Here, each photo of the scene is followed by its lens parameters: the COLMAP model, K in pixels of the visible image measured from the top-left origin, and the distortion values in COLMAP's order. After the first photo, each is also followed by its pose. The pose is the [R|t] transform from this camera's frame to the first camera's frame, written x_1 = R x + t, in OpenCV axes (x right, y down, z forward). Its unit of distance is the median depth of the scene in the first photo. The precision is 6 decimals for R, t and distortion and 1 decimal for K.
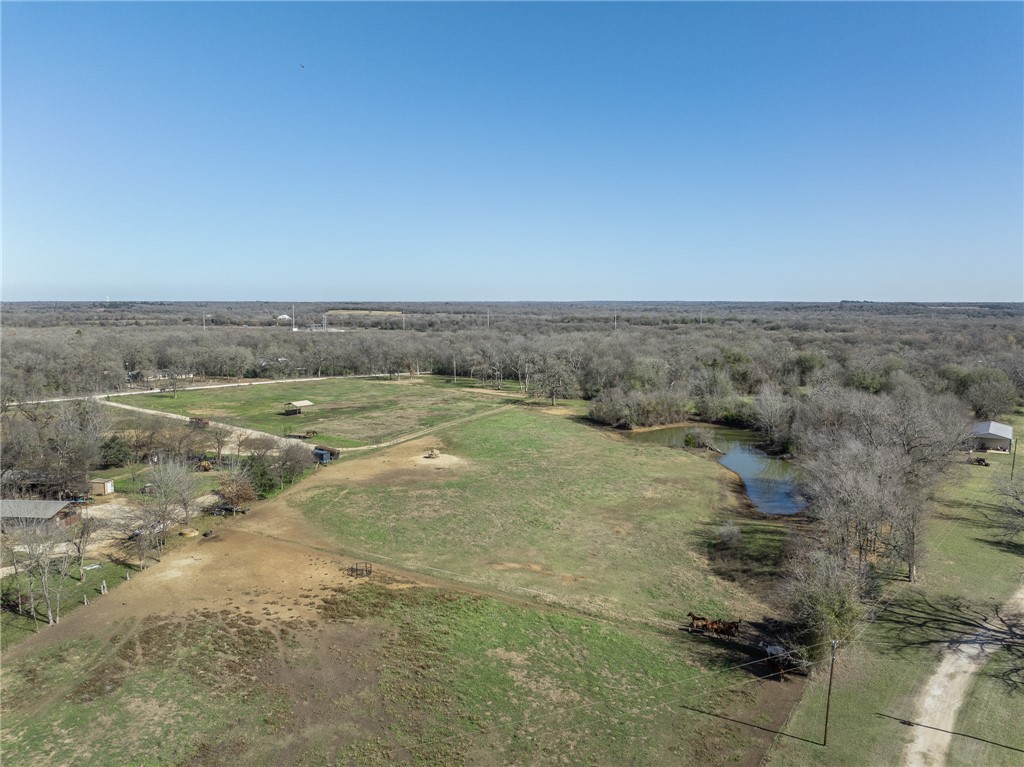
lens RADIAL K [[706.4, 0, 511.1], [0, 706.4, 378.9], [0, 0, 1]] dist [-0.032894, 0.005214]
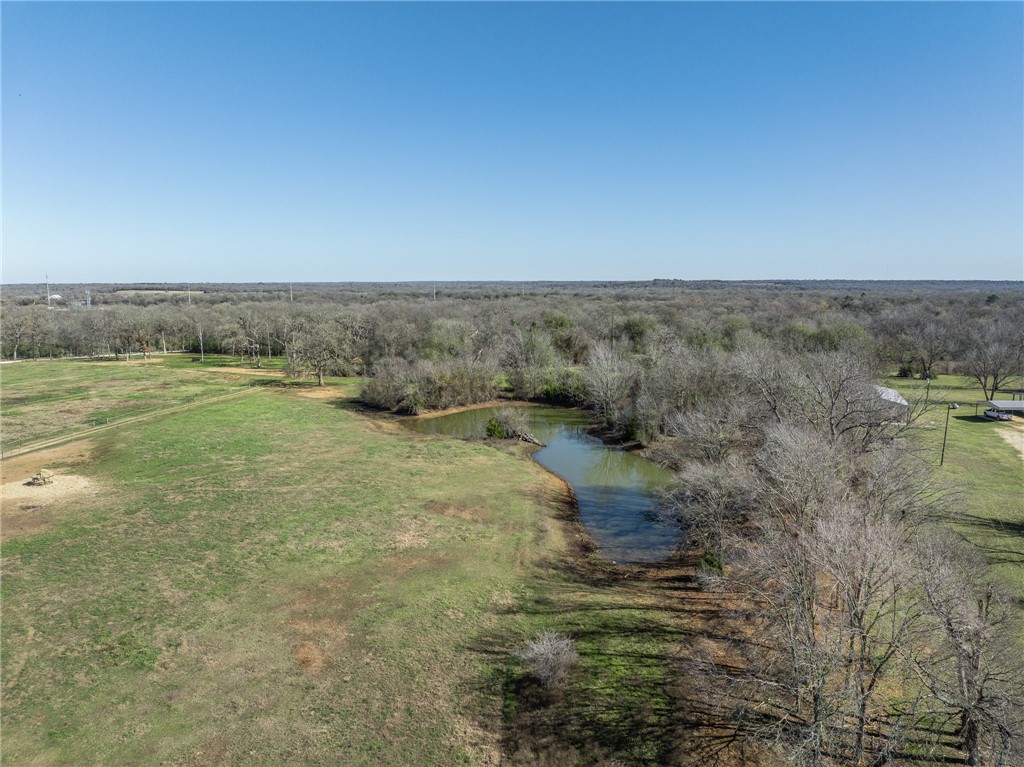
lens RADIAL K [[706.4, 0, 511.8], [0, 706.4, 382.5], [0, 0, 1]] dist [-0.032894, 0.005214]
pose [[0.970535, -0.035819, 0.238284, 0.092172], [0.028405, 0.999002, 0.034474, 0.017391], [-0.239281, -0.026690, 0.970583, 0.286186]]
